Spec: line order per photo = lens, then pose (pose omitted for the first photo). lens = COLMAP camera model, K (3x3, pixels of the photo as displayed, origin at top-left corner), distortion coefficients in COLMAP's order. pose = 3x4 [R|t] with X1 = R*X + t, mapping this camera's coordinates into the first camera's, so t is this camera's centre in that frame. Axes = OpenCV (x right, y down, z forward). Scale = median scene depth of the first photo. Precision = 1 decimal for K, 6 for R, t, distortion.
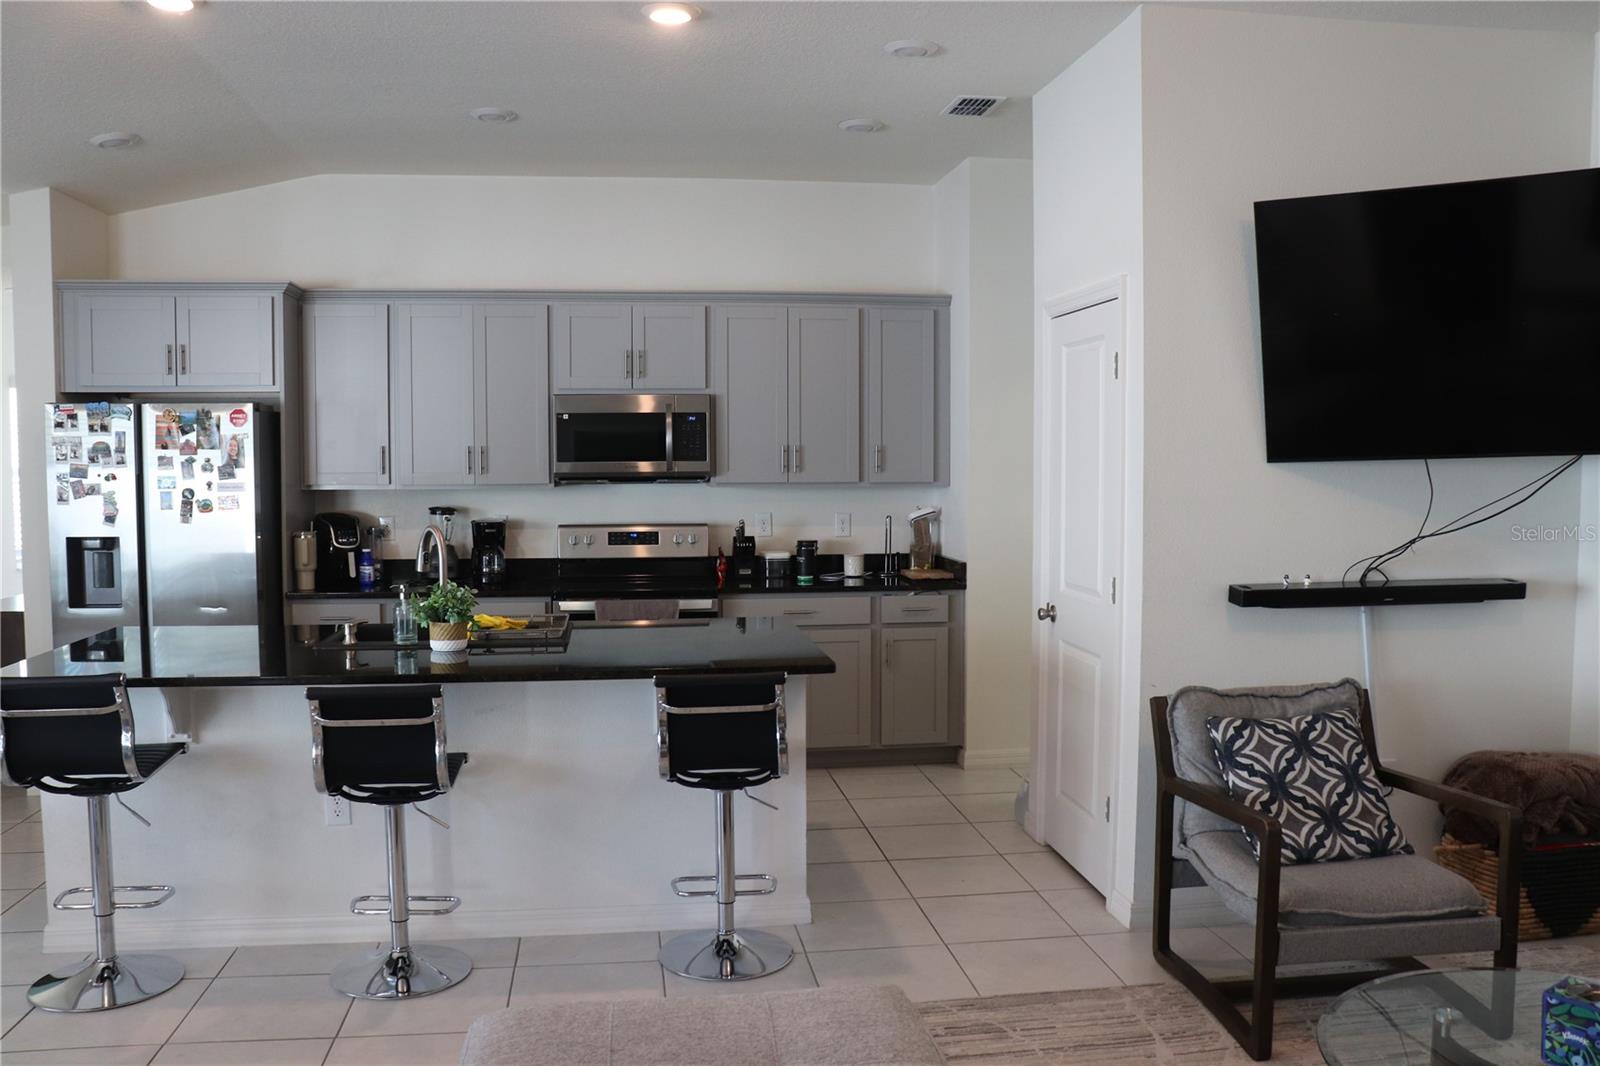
lens RADIAL K [[1318.3, 0, 794.4], [0, 1318.3, 544.1], [0, 0, 1]] dist [-0.169395, 0.141340]
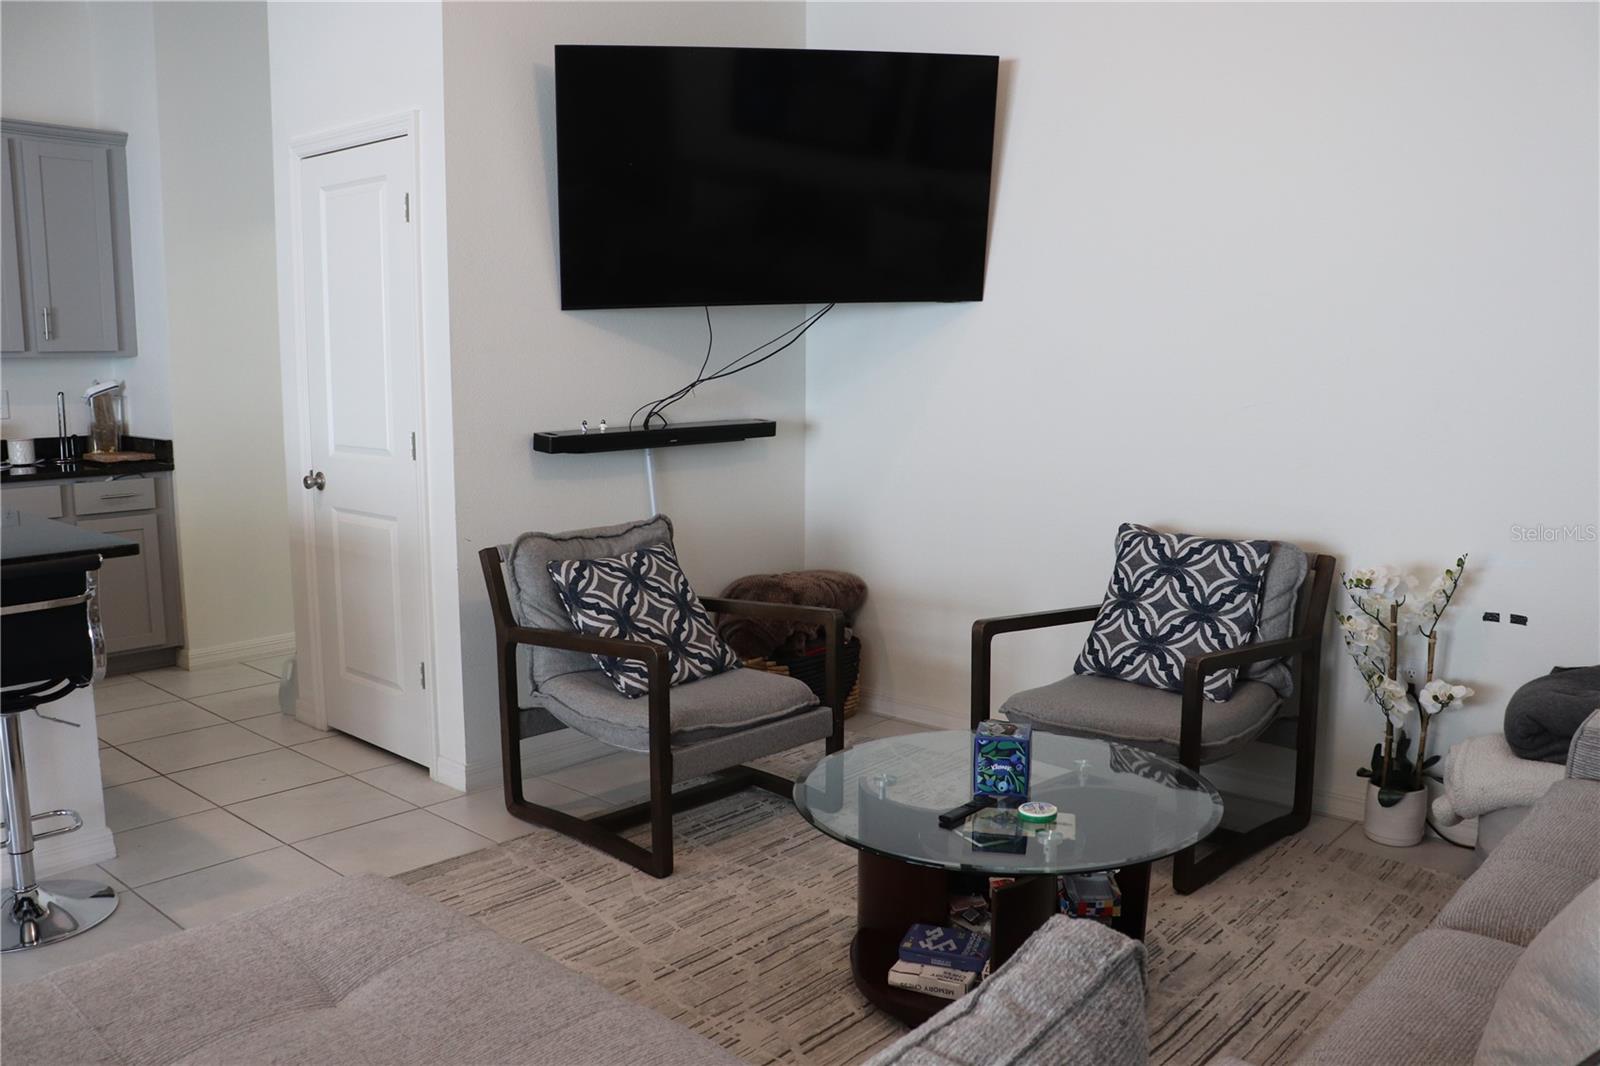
lens RADIAL K [[1318.3, 0, 817.3], [0, 1318.3, 546.8], [0, 0, 1]] dist [-0.169395, 0.141340]
pose [[0.755271, -0.093205, 0.648752, -0.159174], [0.039013, 0.994475, 0.097457, 0.028835], [-0.654251, -0.048297, 0.754734, 0.094087]]
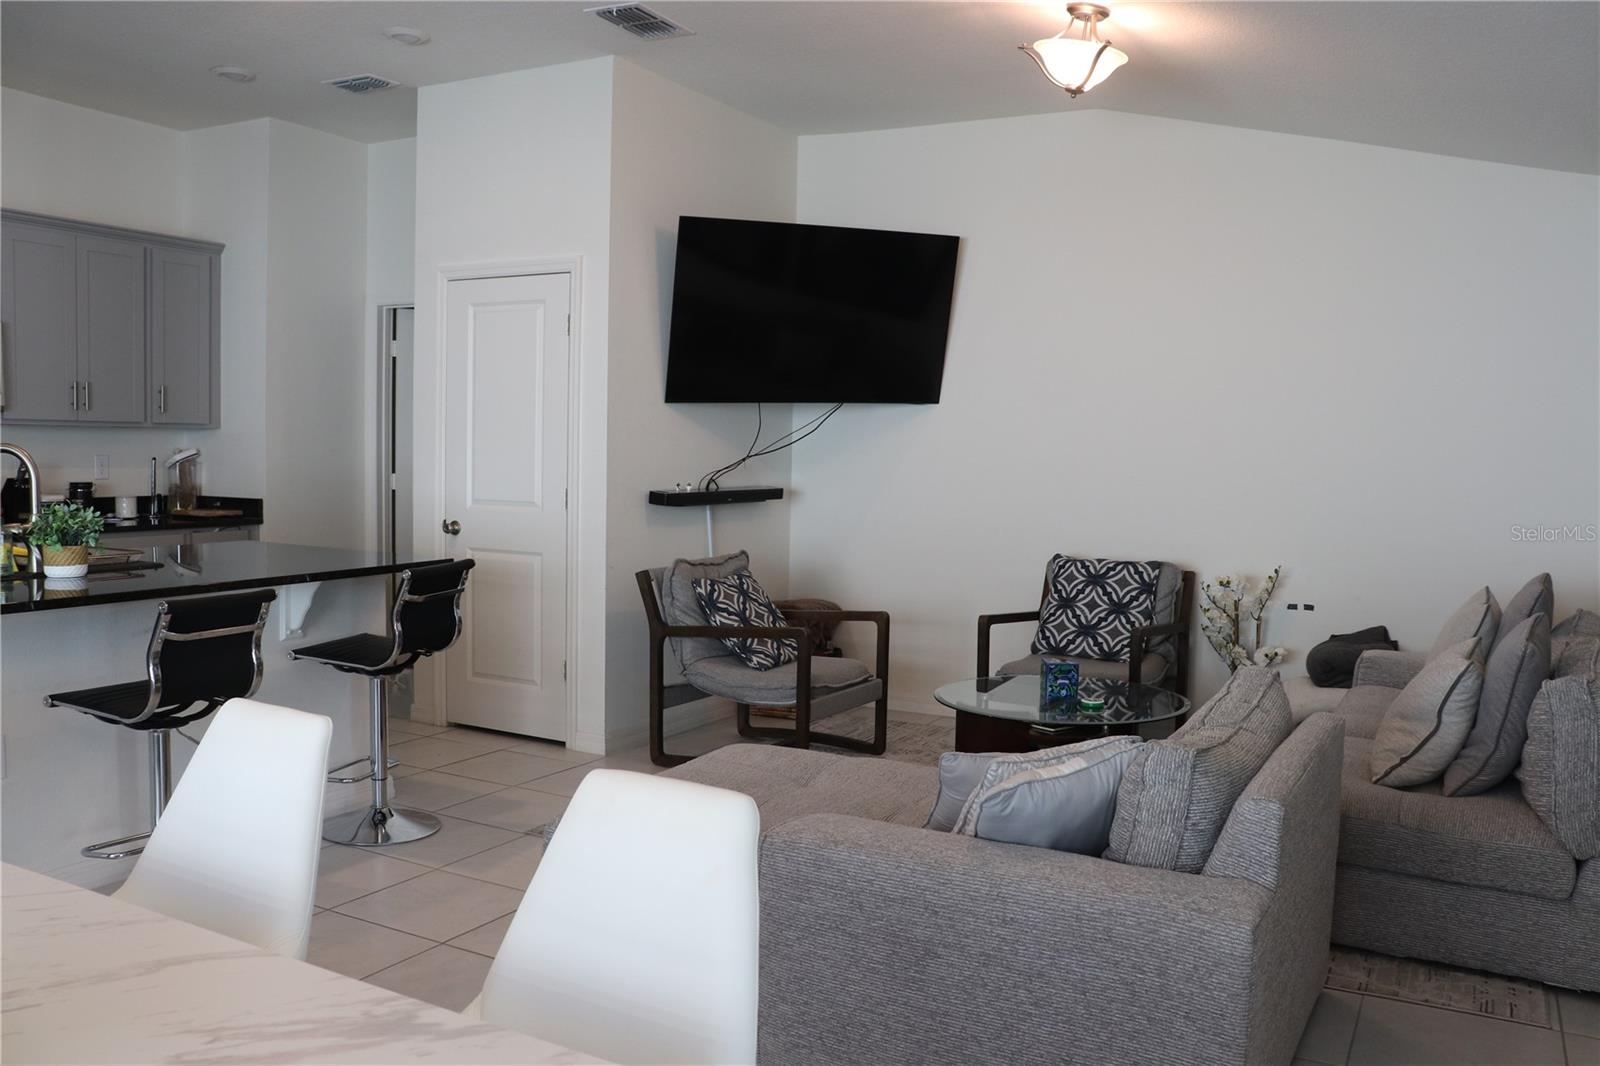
lens RADIAL K [[1318.3, 0, 811.9], [0, 1318.3, 539.5], [0, 0, 1]] dist [-0.169395, 0.141340]
pose [[0.583323, -0.043266, 0.811087, -0.692810], [0.032530, 0.999024, 0.029896, 0.046266], [-0.811589, 0.008945, 0.584161, 0.047698]]
